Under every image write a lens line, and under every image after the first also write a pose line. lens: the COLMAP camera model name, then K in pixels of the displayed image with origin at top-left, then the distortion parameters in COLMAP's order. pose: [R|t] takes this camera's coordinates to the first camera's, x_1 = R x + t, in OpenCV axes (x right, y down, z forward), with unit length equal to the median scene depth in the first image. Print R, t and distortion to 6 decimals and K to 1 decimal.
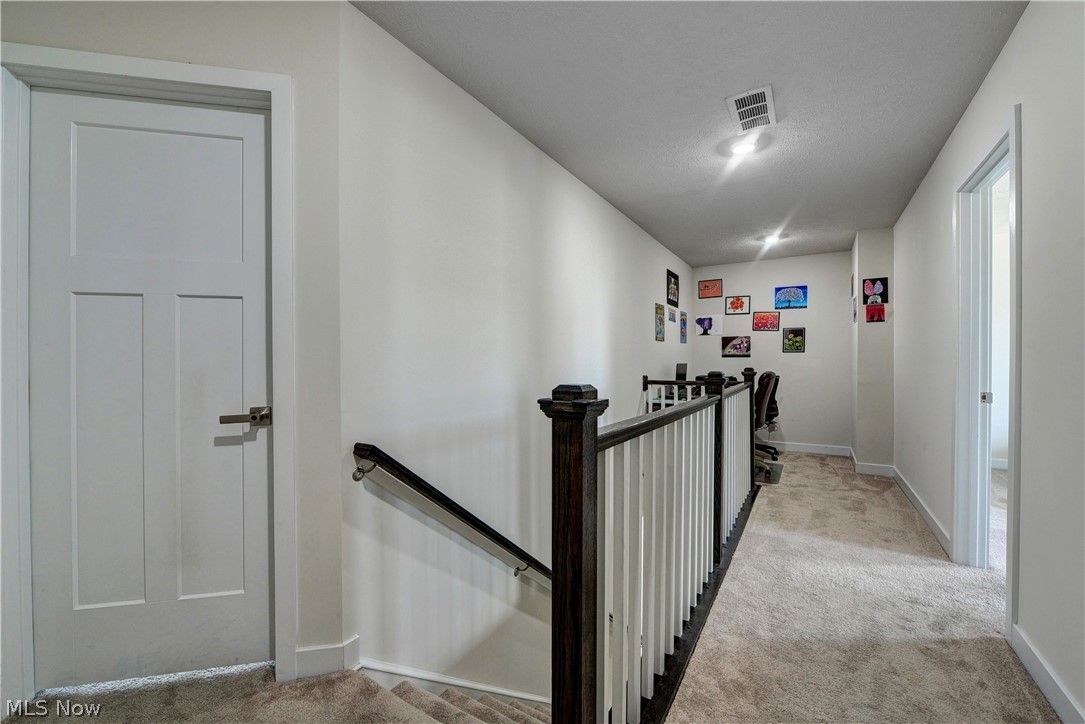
lens RADIAL K [[434.2, 0, 542.4], [0, 434.2, 361.8], [0, 0, 1]] dist [-0.008109, -0.001727]
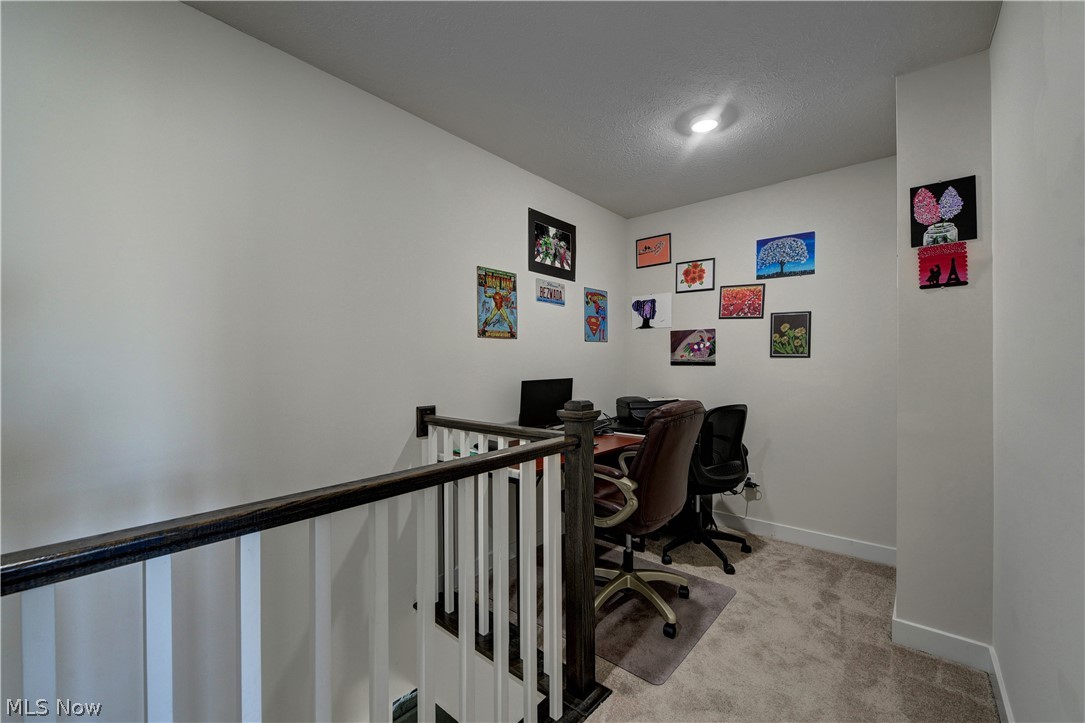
lens RADIAL K [[434.2, 0, 542.8], [0, 434.2, 362.1], [0, 0, 1]] dist [-0.008109, -0.001727]
pose [[0.988366, -0.000138, -0.152095, 0.351213], [0.000112, 1.000000, -0.000177, -0.015666], [0.152095, 0.000158, 0.988366, 0.412124]]
